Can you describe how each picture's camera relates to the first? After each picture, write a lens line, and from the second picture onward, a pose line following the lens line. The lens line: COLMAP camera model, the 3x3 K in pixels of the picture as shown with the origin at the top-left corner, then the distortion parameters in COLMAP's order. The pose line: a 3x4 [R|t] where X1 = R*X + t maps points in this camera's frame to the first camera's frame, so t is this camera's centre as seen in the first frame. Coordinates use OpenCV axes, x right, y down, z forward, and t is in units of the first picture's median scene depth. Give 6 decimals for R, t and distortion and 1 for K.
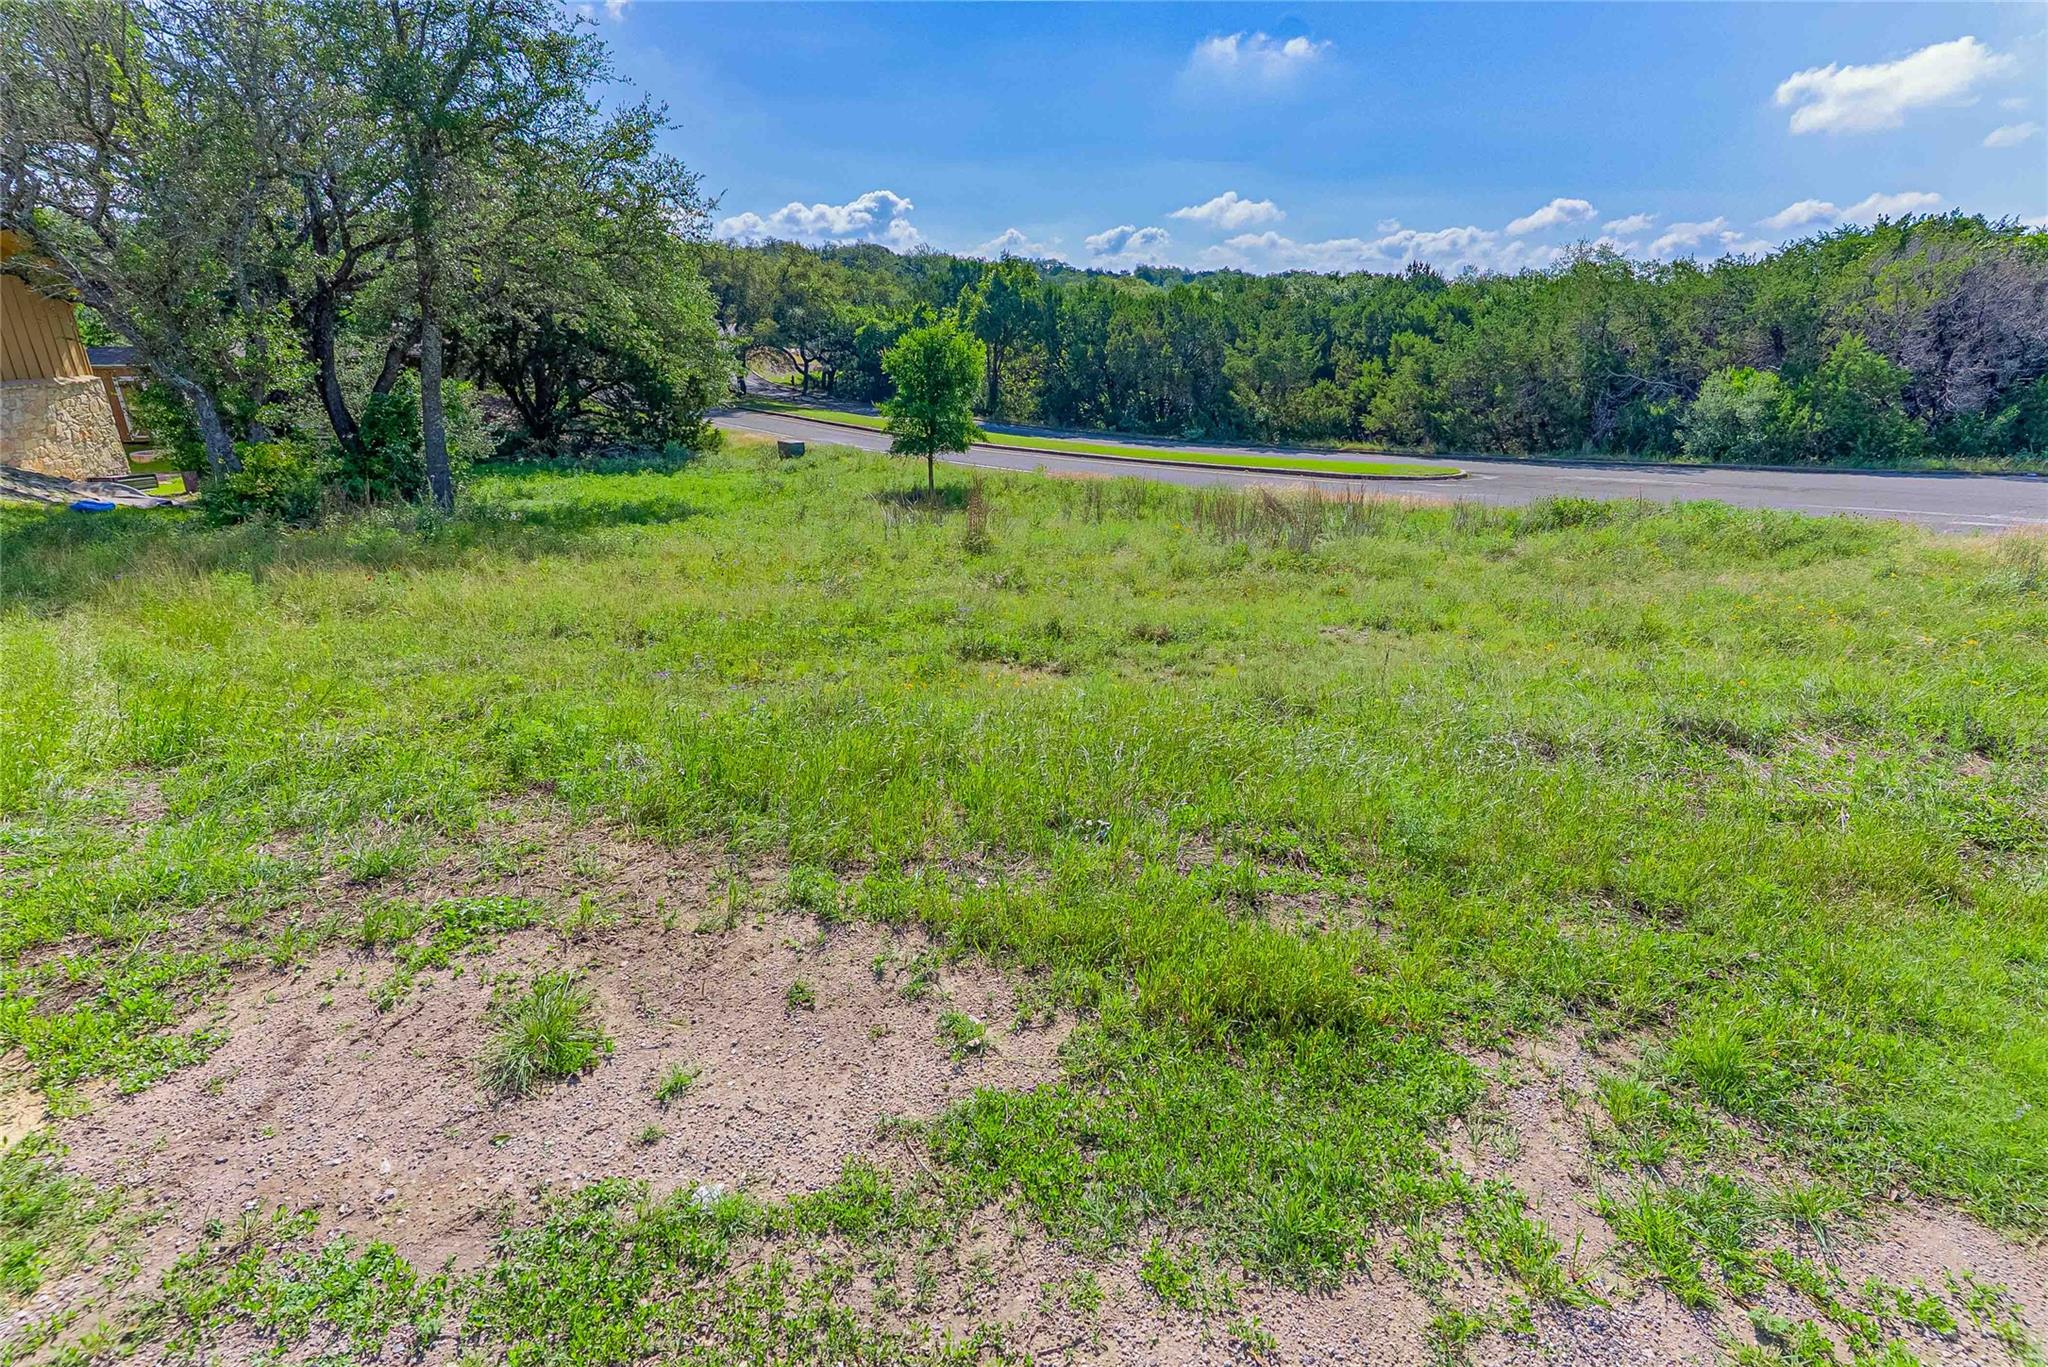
lens RADIAL K [[990.5, 0, 1019.9], [0, 990.5, 682.6], [0, 0, 1]] dist [-0.001561, 0.001714]
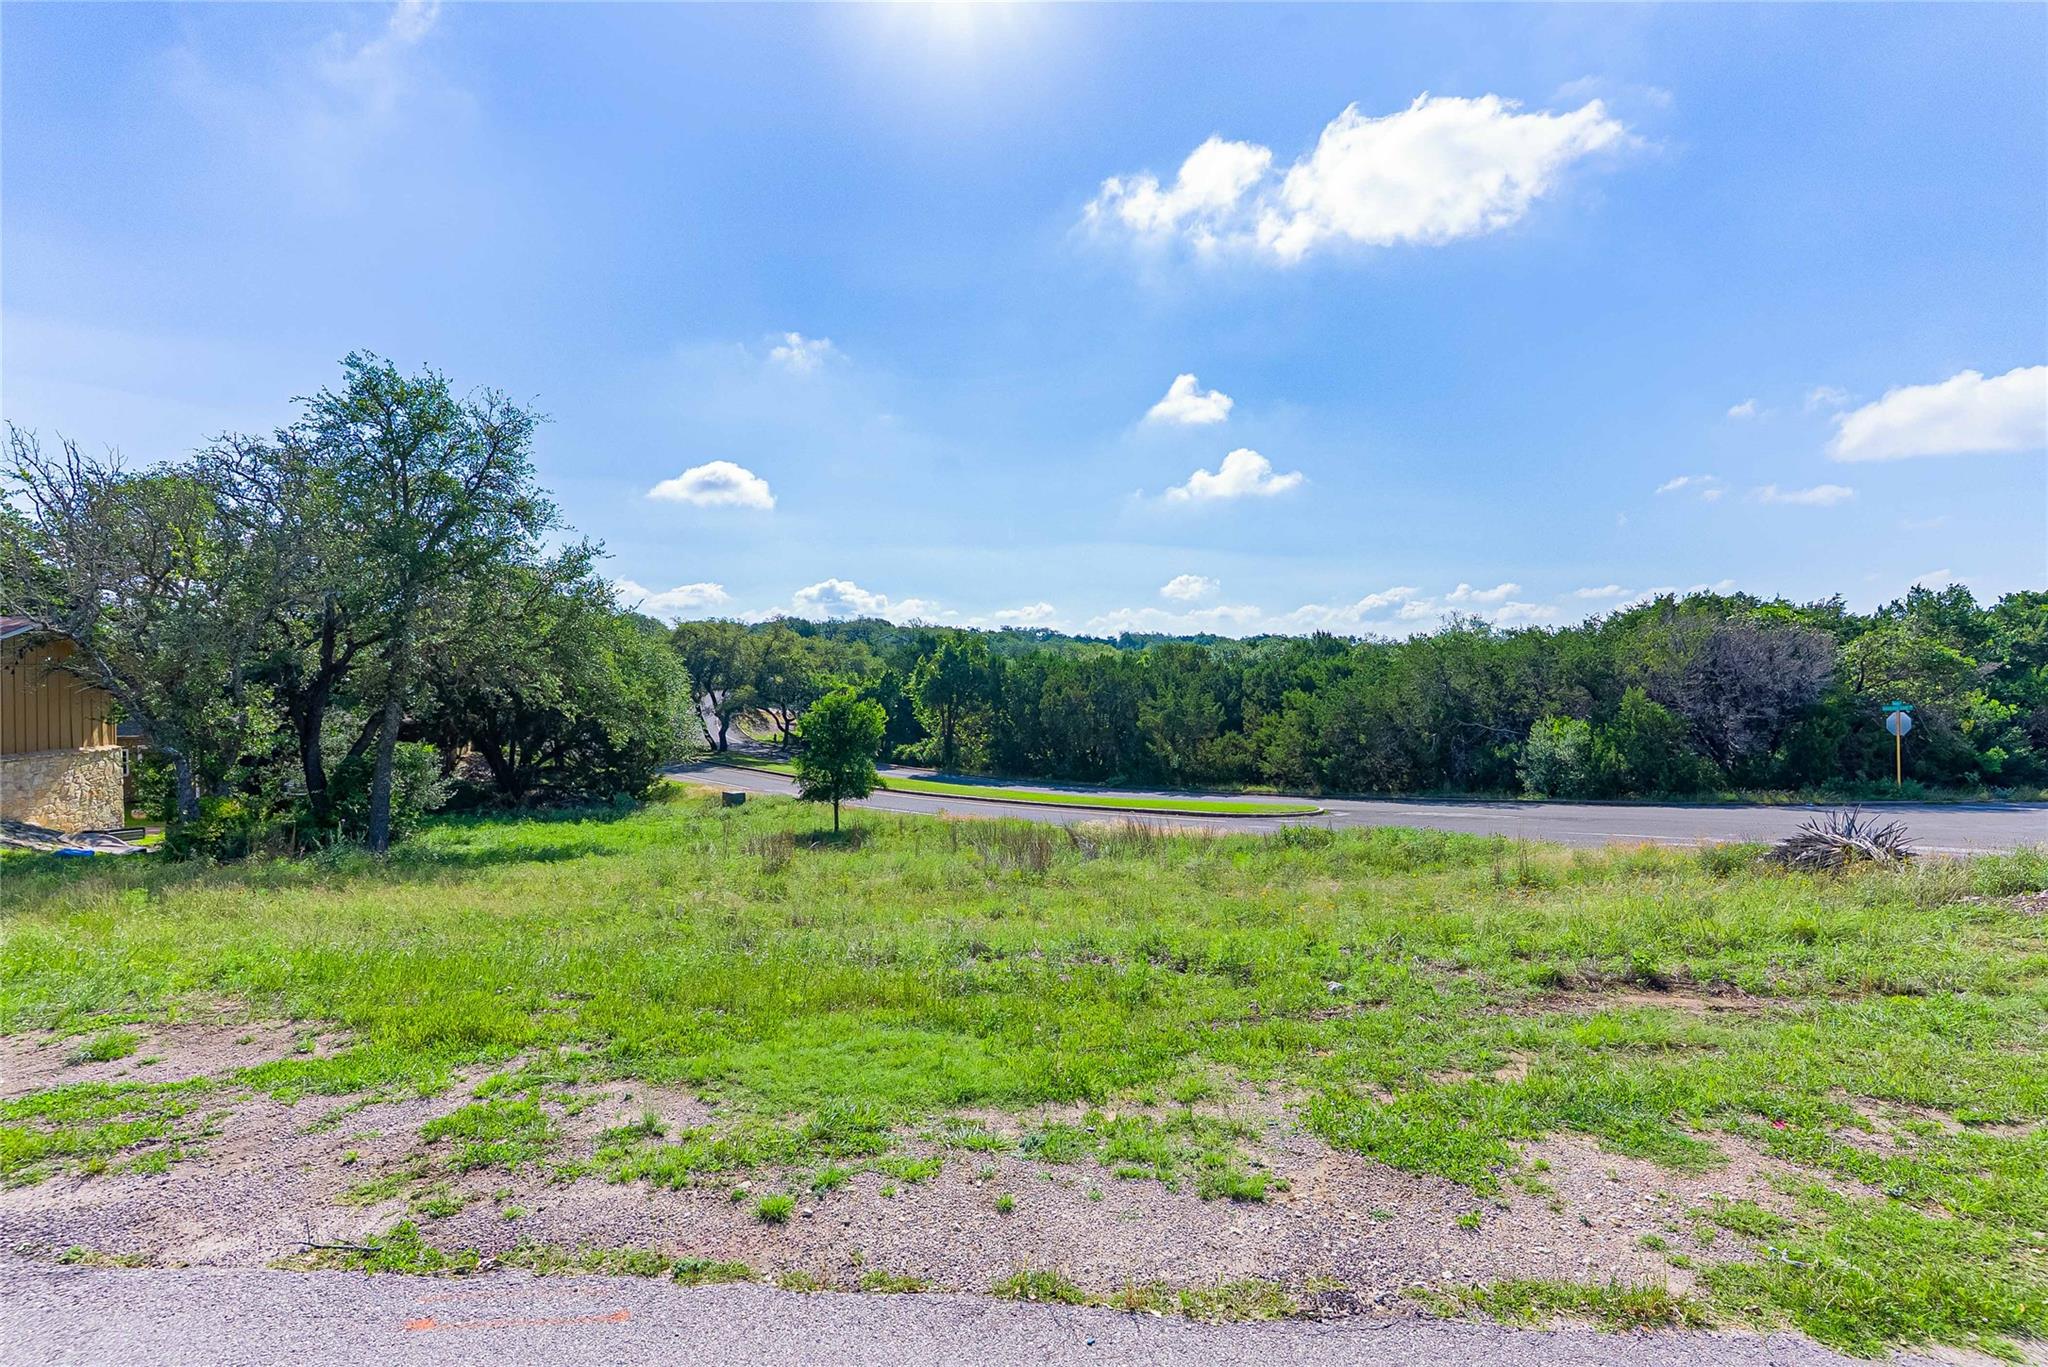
lens RADIAL K [[990.5, 0, 1026.0], [0, 990.5, 673.2], [0, 0, 1]] dist [-0.001561, 0.001714]
pose [[0.999892, -0.014655, -0.000957, 0.102465], [0.013396, 0.936810, -0.349581, 0.024864], [0.006019, 0.349531, 0.936906, -0.086598]]
